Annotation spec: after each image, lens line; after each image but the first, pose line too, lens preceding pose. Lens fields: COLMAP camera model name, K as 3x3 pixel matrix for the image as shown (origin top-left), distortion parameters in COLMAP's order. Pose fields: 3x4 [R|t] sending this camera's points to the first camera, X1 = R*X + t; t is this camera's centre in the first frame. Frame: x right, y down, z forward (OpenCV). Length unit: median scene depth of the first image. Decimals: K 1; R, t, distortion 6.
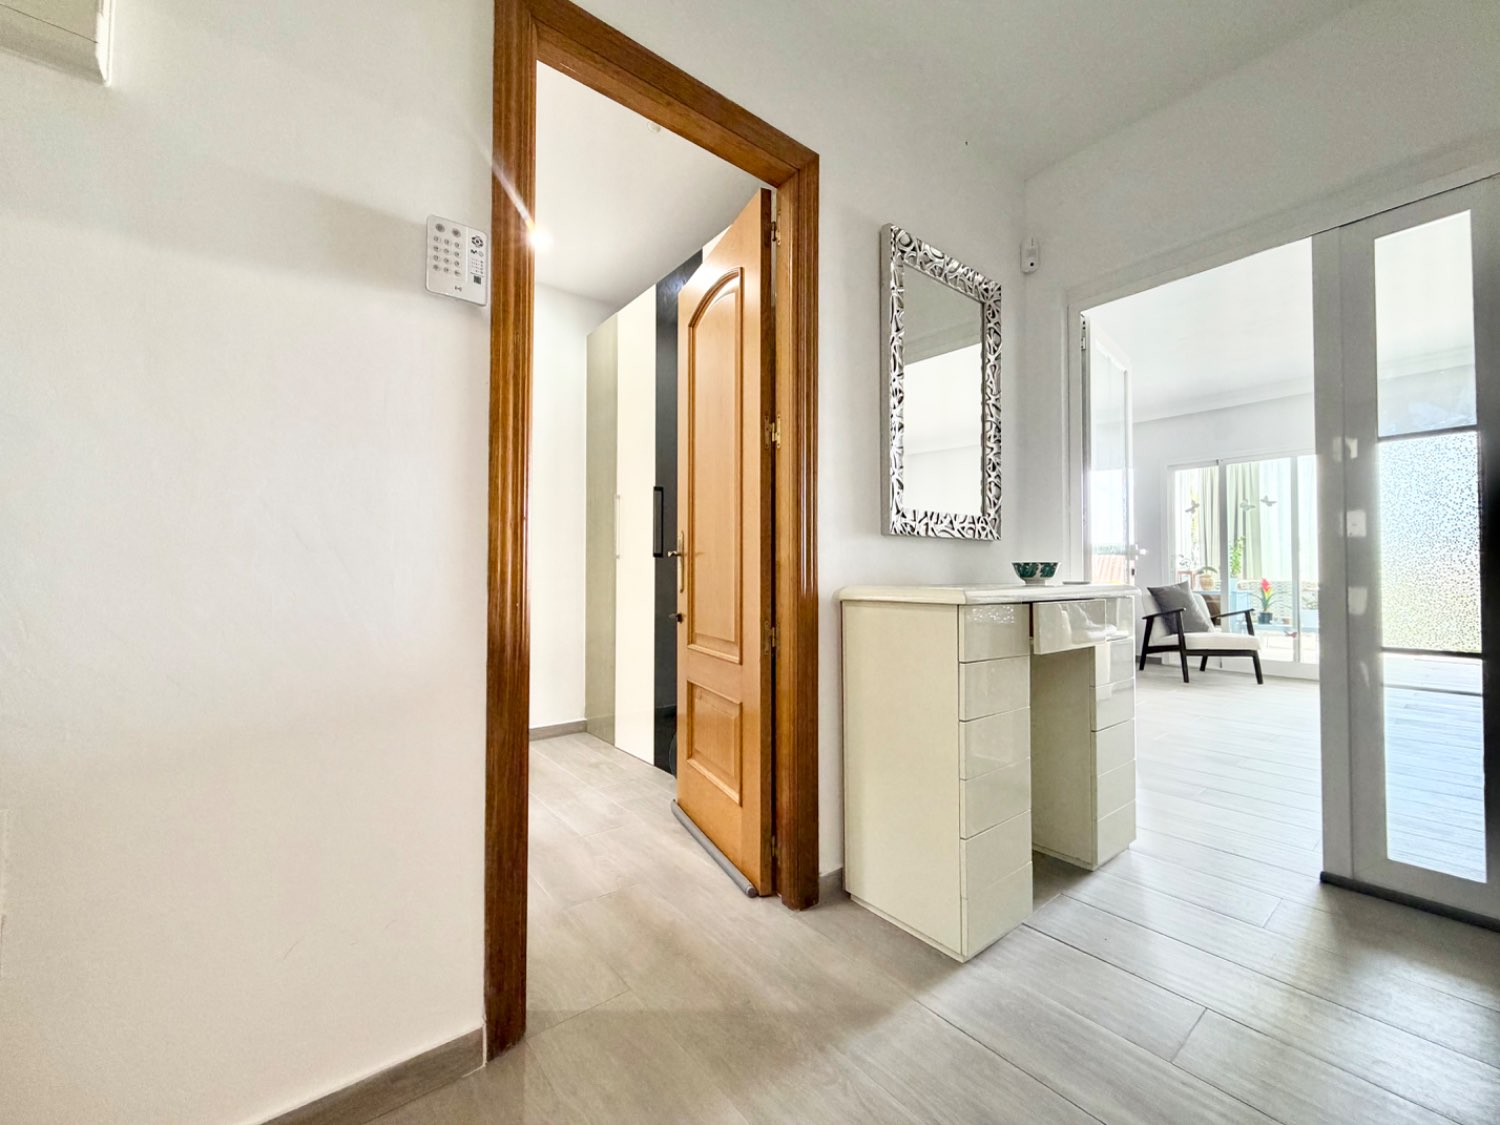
lens RADIAL K [[599.6, 0, 738.4], [0, 599.6, 567.4], [0, 0, 1]] dist [-0.000492, -0.000140]
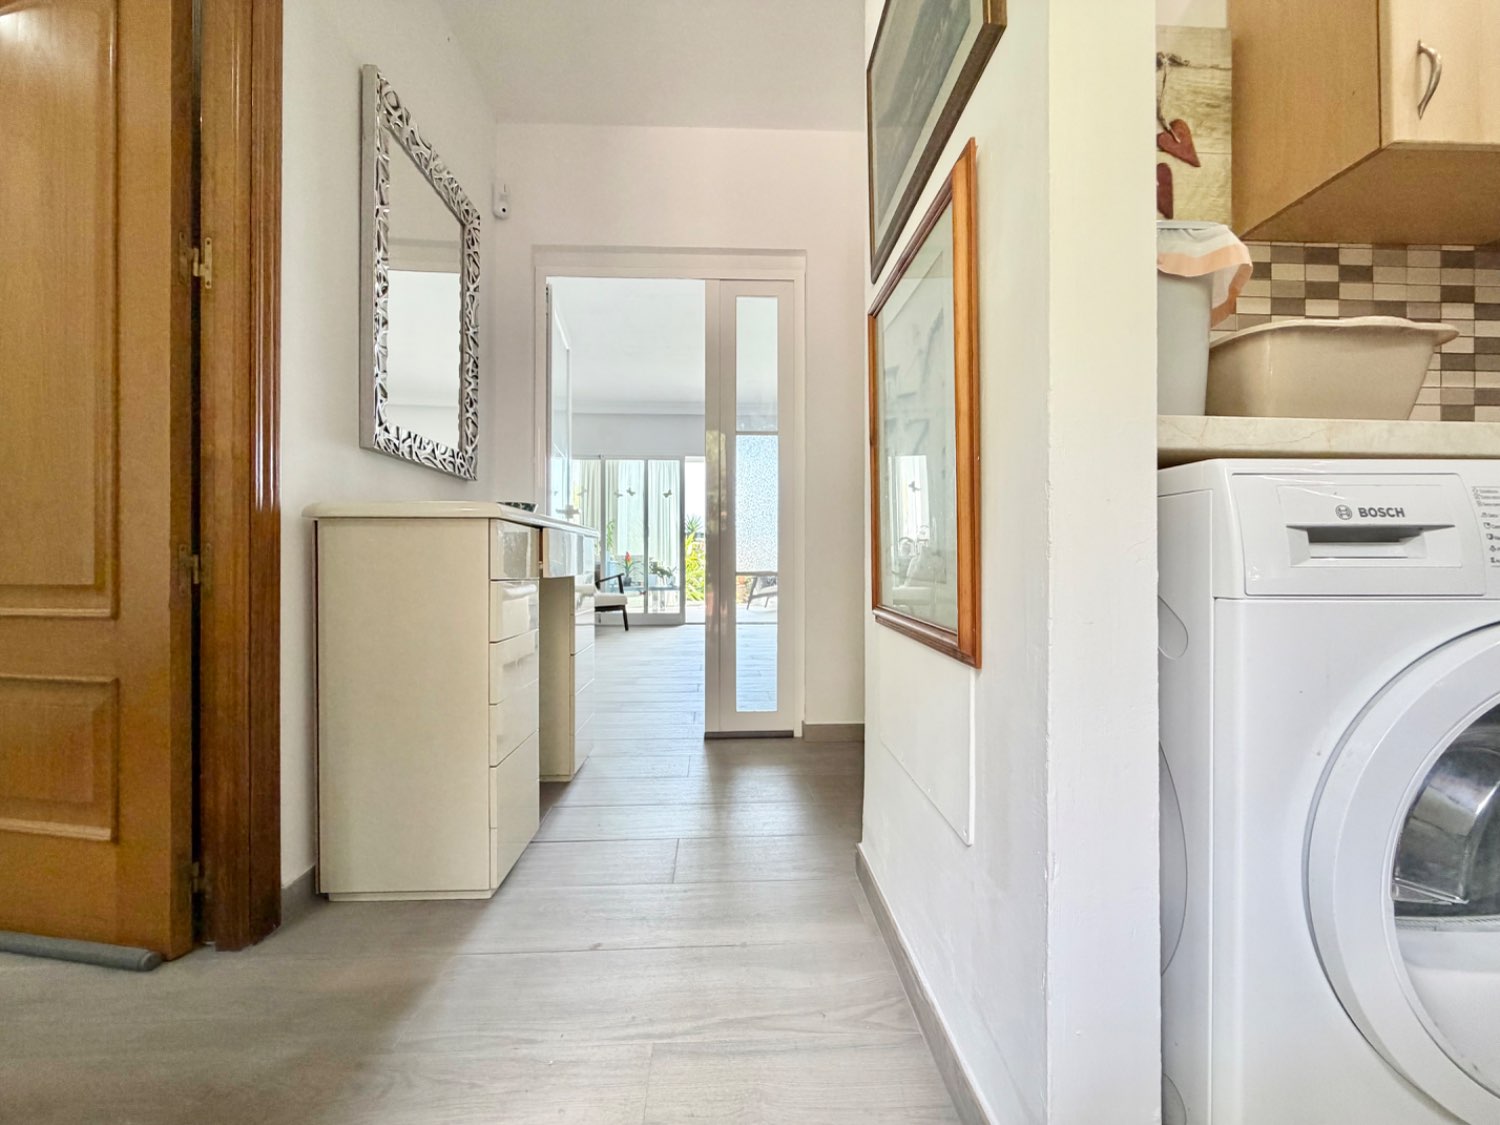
lens RADIAL K [[599.6, 0, 752.0], [0, 599.6, 563.7], [0, 0, 1]] dist [-0.000492, -0.000140]
pose [[0.579404, -0.005124, 0.815024, -0.120093], [-0.013957, 0.999771, 0.016208, 0.084886], [-0.814921, -0.020767, 0.579200, 0.095552]]
